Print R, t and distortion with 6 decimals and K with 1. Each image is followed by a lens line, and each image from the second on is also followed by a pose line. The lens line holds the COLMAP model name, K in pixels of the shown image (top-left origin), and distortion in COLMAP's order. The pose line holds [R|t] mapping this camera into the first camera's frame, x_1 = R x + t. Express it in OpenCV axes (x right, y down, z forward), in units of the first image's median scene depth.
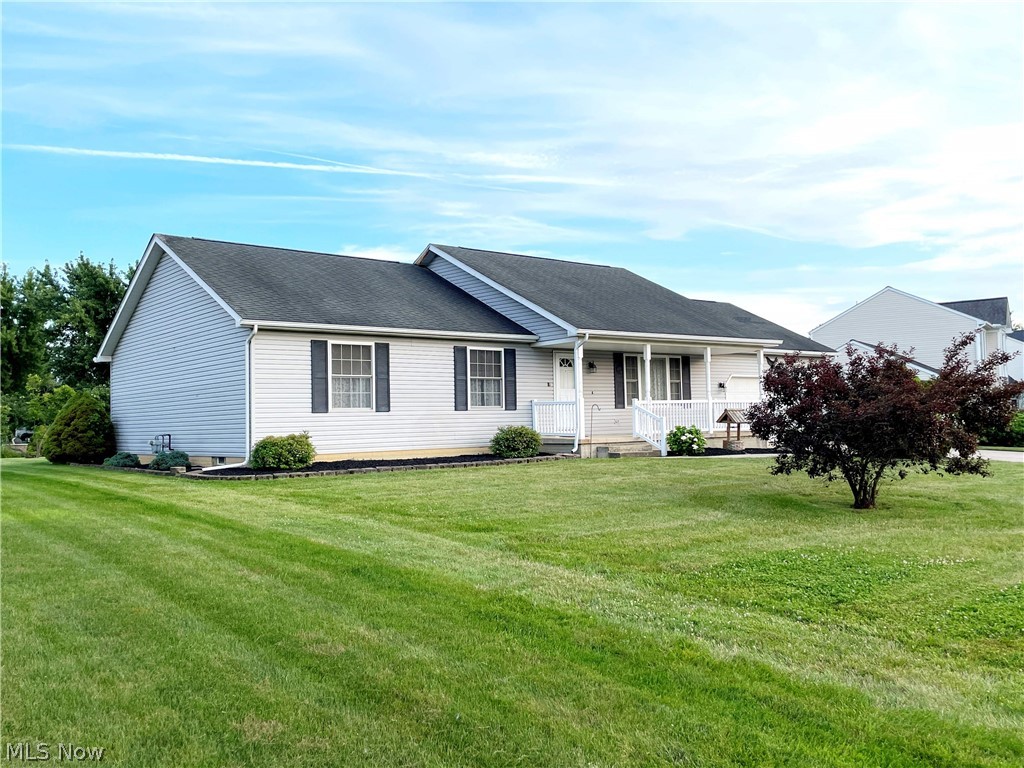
lens RADIAL K [[908.3, 0, 514.9], [0, 908.3, 389.4], [0, 0, 1]] dist [0.053889, -0.044115]
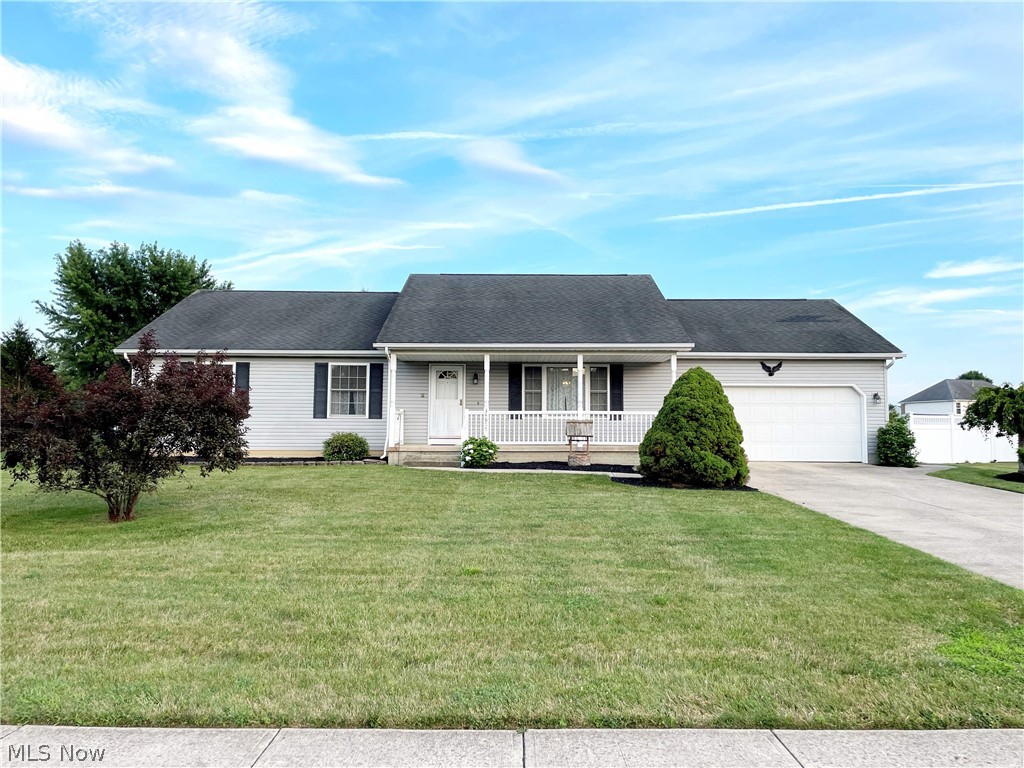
lens RADIAL K [[773.0, 0, 517.4], [0, 773.0, 391.3], [0, 0, 1]] dist [0.043943, -0.073690]
pose [[0.753254, -0.008772, -0.657671, 0.698131], [0.000043, 0.999912, -0.013287, 0.001910], [0.657730, 0.009980, 0.753188, 0.369099]]
